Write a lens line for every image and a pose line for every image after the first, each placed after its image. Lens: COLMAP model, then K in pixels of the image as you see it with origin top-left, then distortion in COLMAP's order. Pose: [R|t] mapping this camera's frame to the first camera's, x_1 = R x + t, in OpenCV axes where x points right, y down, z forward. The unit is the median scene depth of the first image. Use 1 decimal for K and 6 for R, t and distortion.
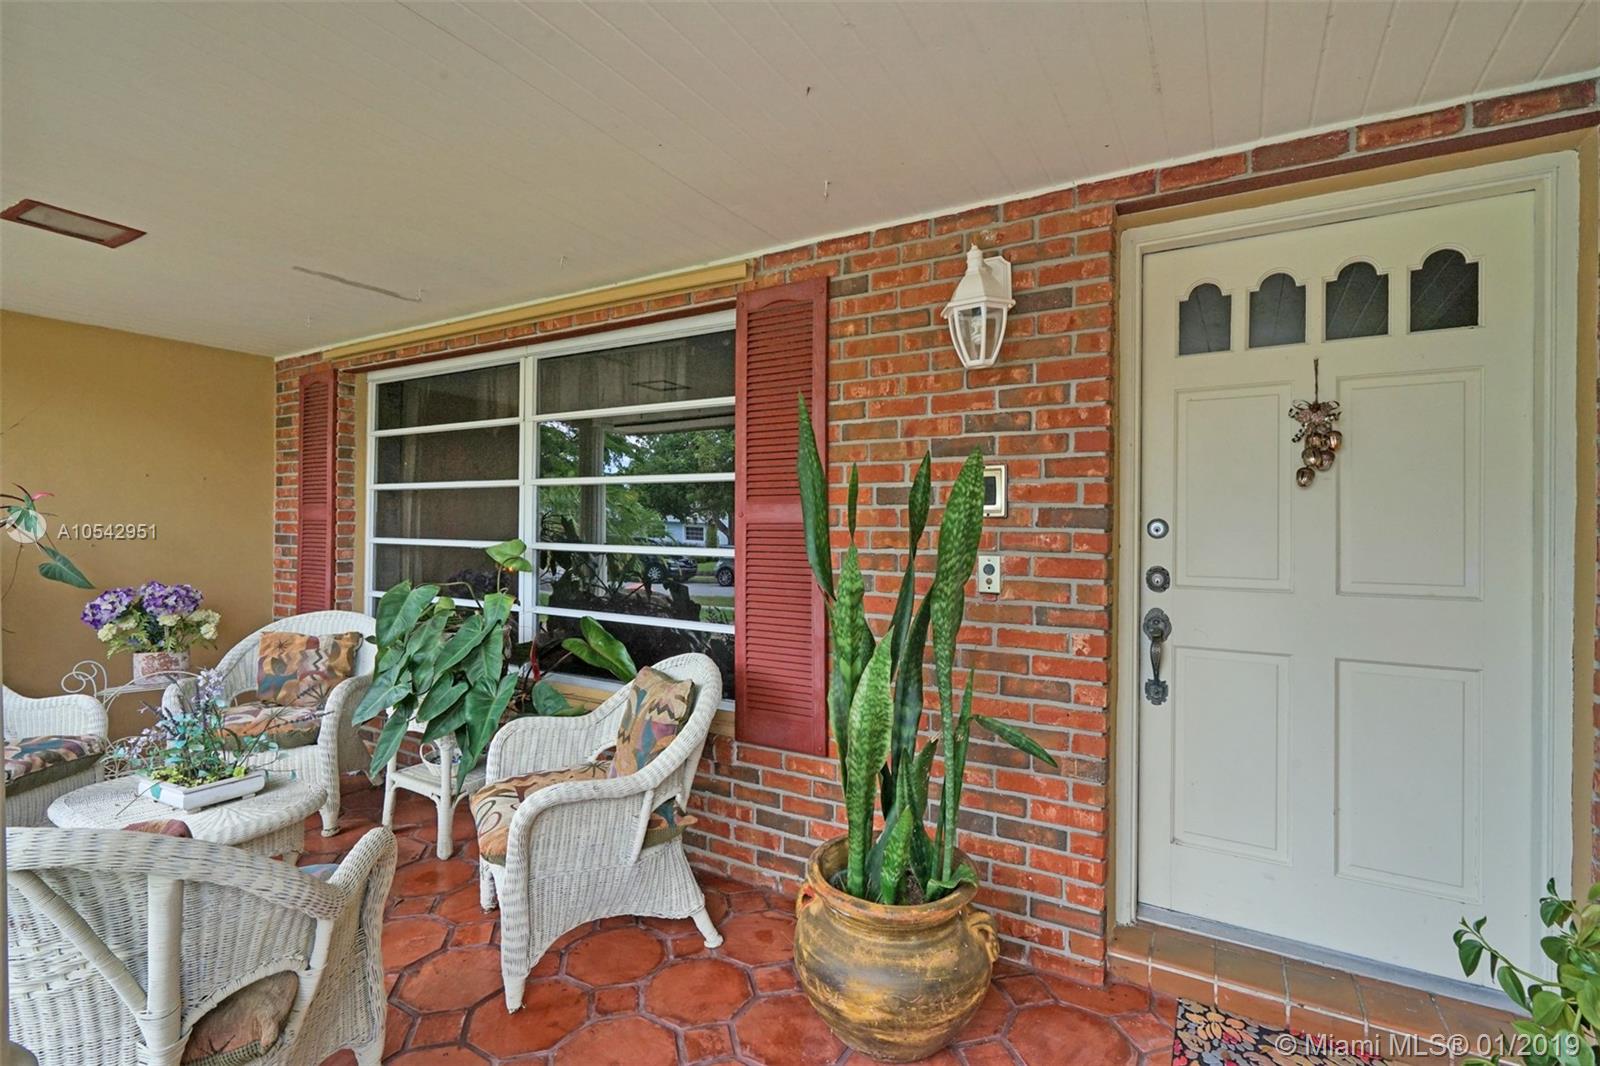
lens RADIAL K [[733.8, 0, 800.0], [0, 733.8, 533.0], [0, 0, 1]] dist [0.001165, 0.000424]
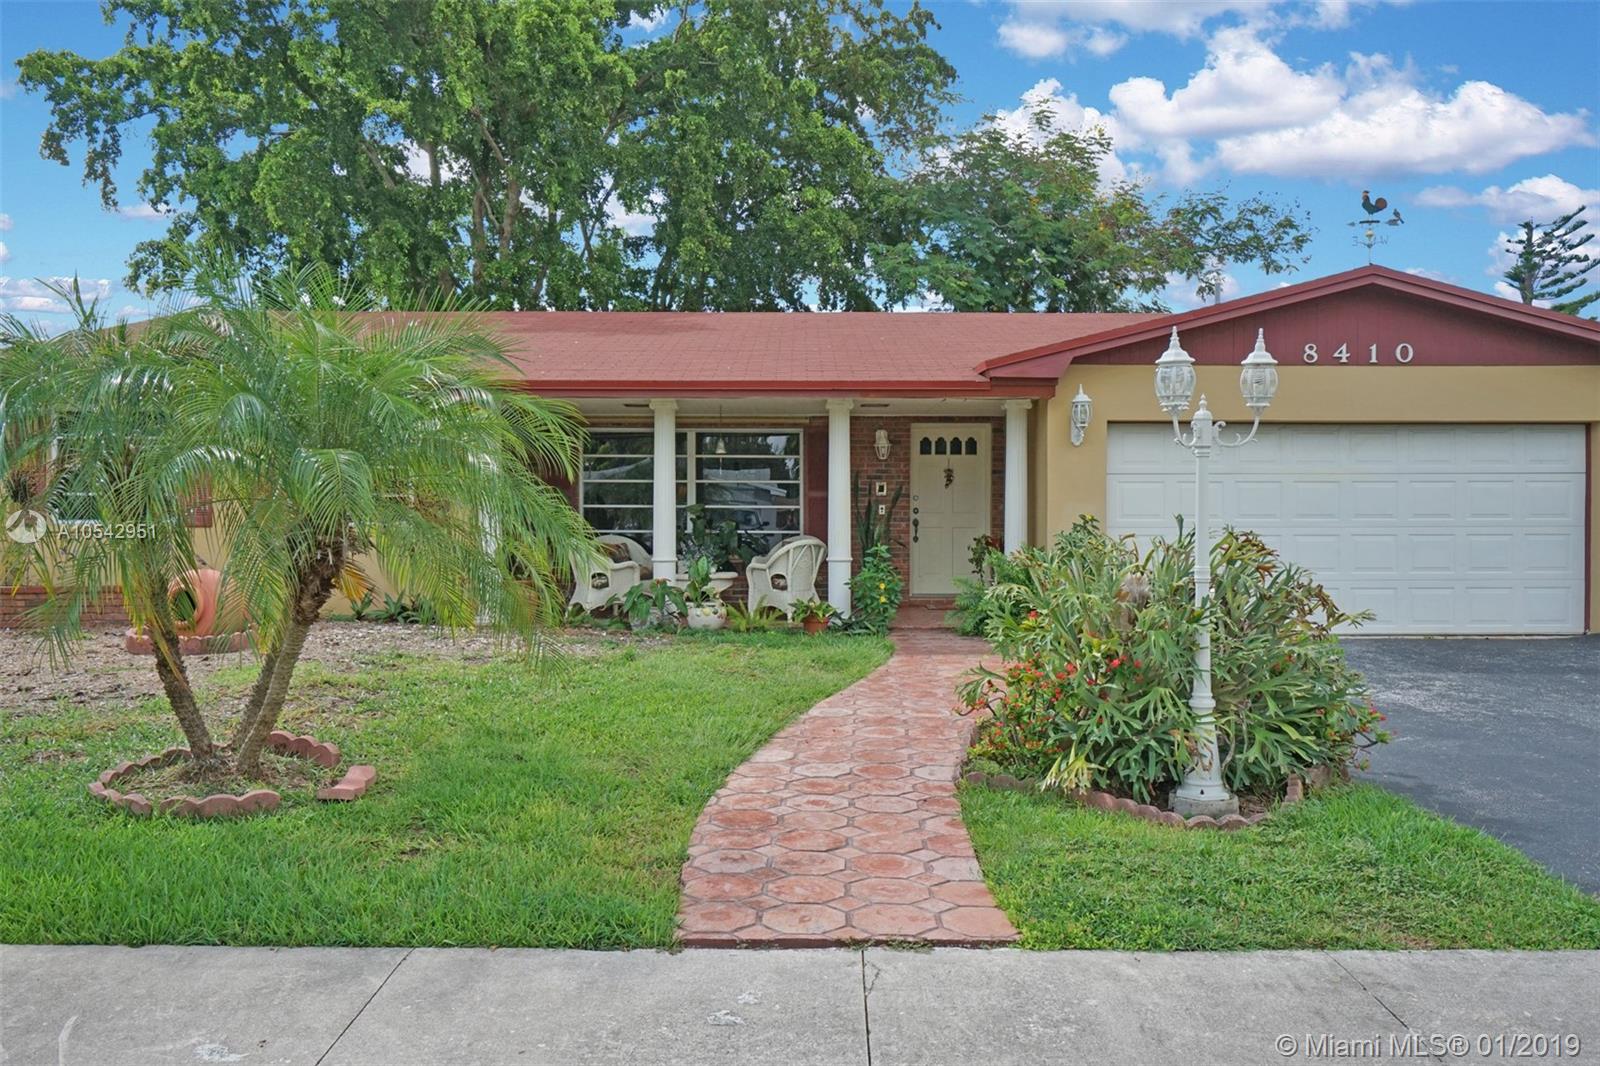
lens RADIAL K [[1222.9, 0, 800.0], [0, 1222.9, 533.0], [0, 0, 1]] dist [0.000267, 0.003694]
pose [[0.864289, -0.016479, 0.502725, -3.580217], [0.010403, 0.999835, 0.014890, 0.082373], [-0.502888, -0.007640, 0.864318, -4.657243]]
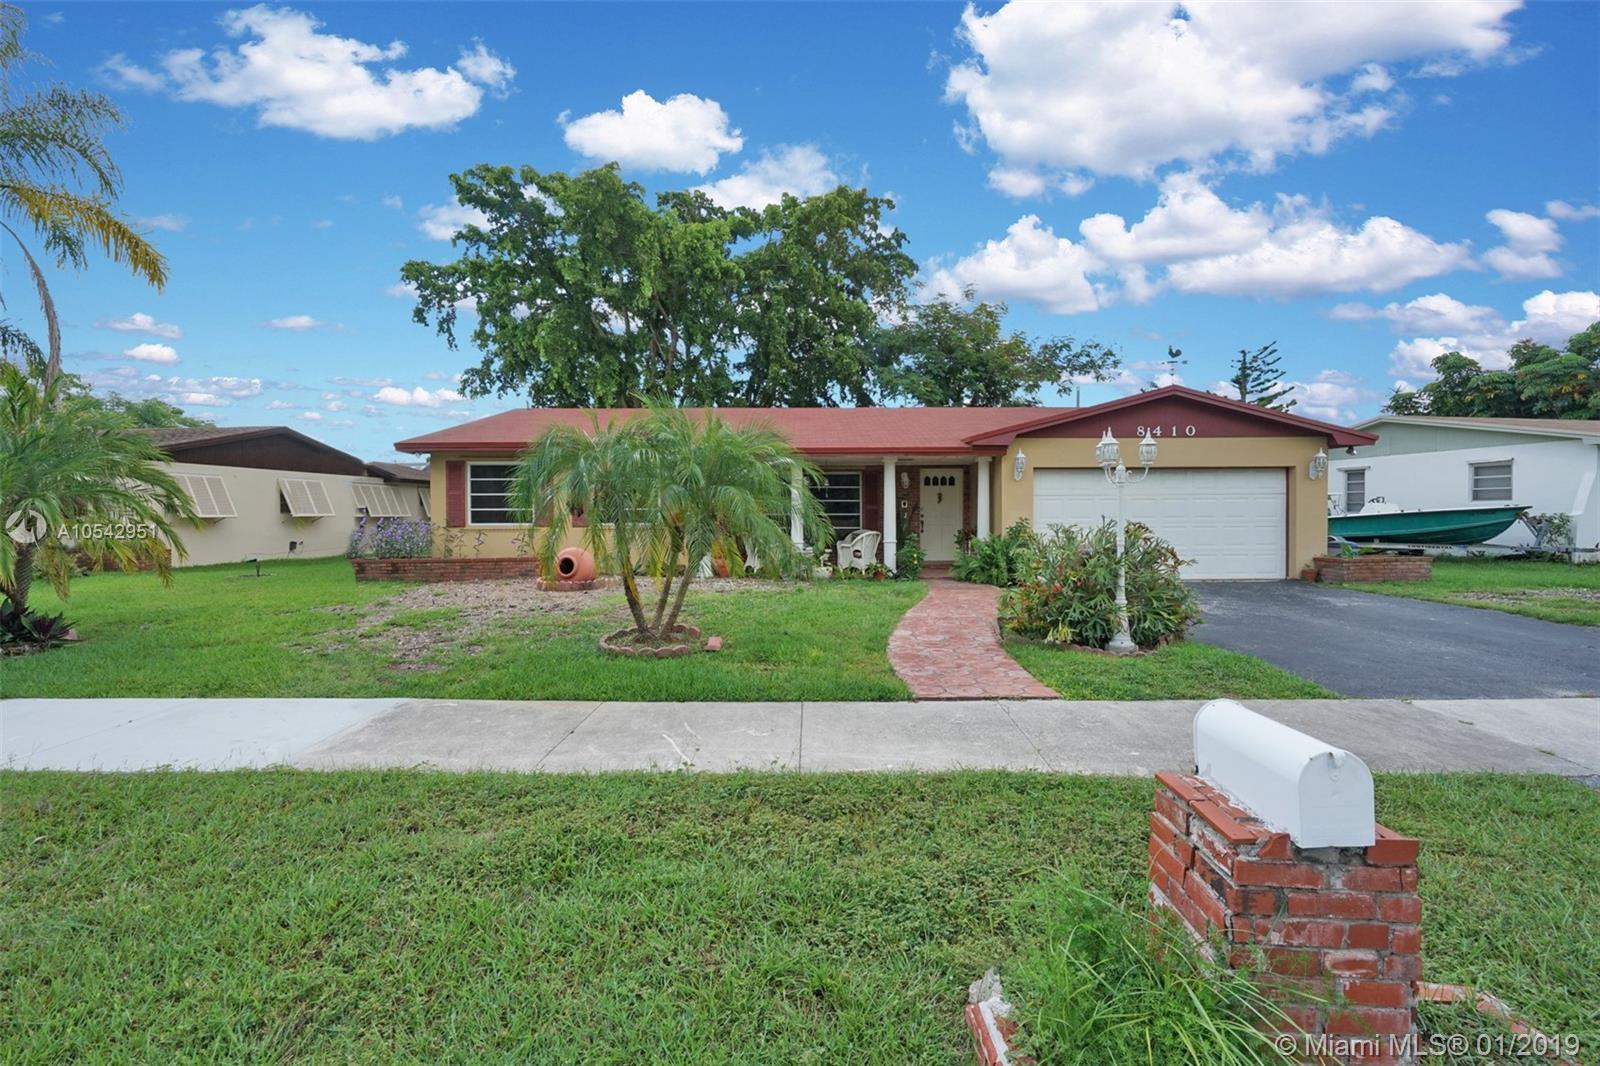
lens RADIAL K [[733.8, 0, 800.0], [0, 733.8, 533.0], [0, 0, 1]] dist [0.001165, 0.000424]
pose [[0.864429, -0.021991, 0.502274, -4.514251], [0.016150, 0.999742, 0.015979, 0.100180], [-0.502495, -0.005701, 0.864561, -5.013595]]
